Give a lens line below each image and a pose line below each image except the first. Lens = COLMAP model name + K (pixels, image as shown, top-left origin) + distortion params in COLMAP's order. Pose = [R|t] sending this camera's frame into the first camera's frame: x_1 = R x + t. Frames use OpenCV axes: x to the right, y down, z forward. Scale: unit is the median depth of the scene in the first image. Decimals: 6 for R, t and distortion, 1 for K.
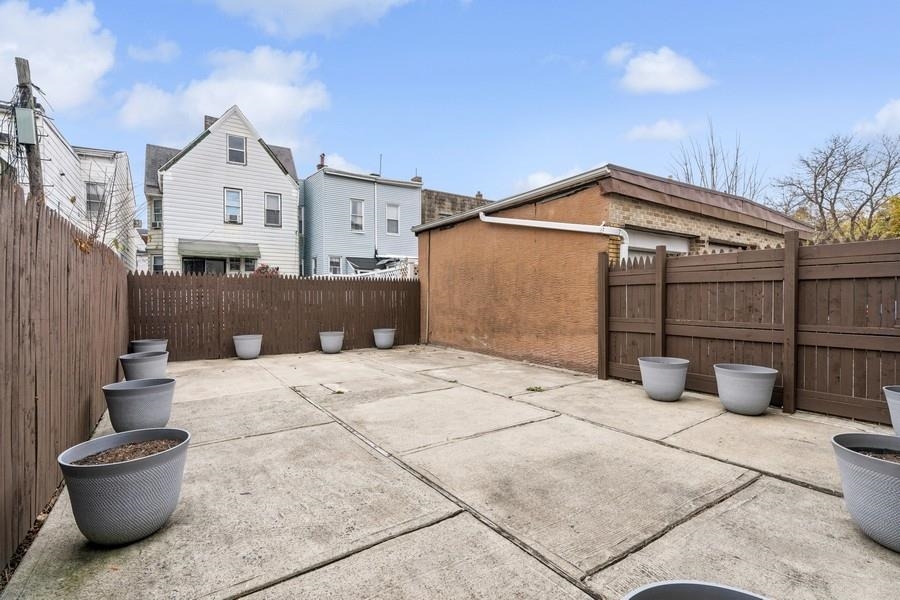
lens RADIAL K [[414.0, 0, 454.7], [0, 414.0, 301.7], [0, 0, 1]] dist [-0.001551, -0.000117]
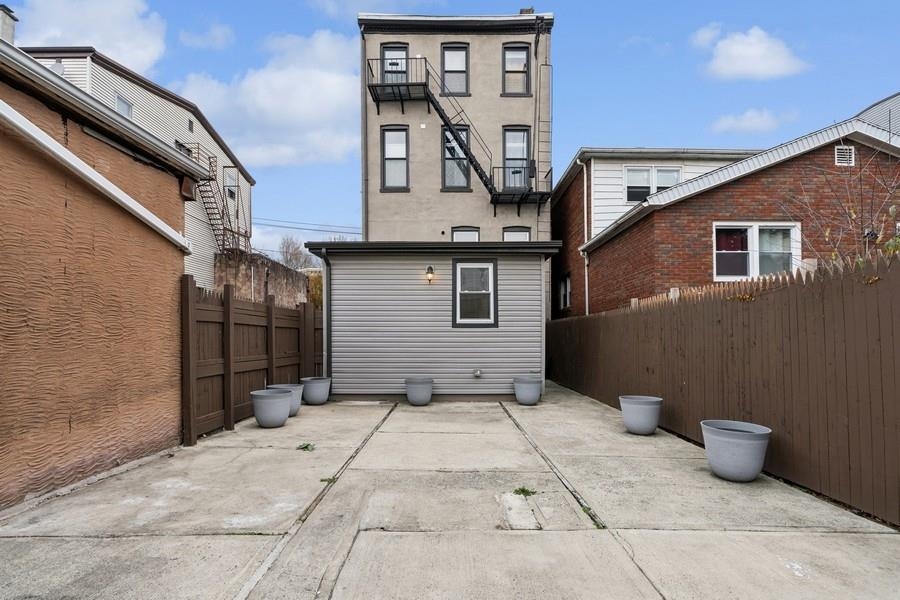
lens RADIAL K [[414.0, 0, 458.1], [0, 414.0, 333.8], [0, 0, 1]] dist [-0.001551, -0.000117]
pose [[-0.827958, 0.004976, 0.560767, -0.429599], [-0.004517, 0.999869, -0.015543, -0.005745], [-0.560771, -0.015402, -0.827827, 1.241634]]
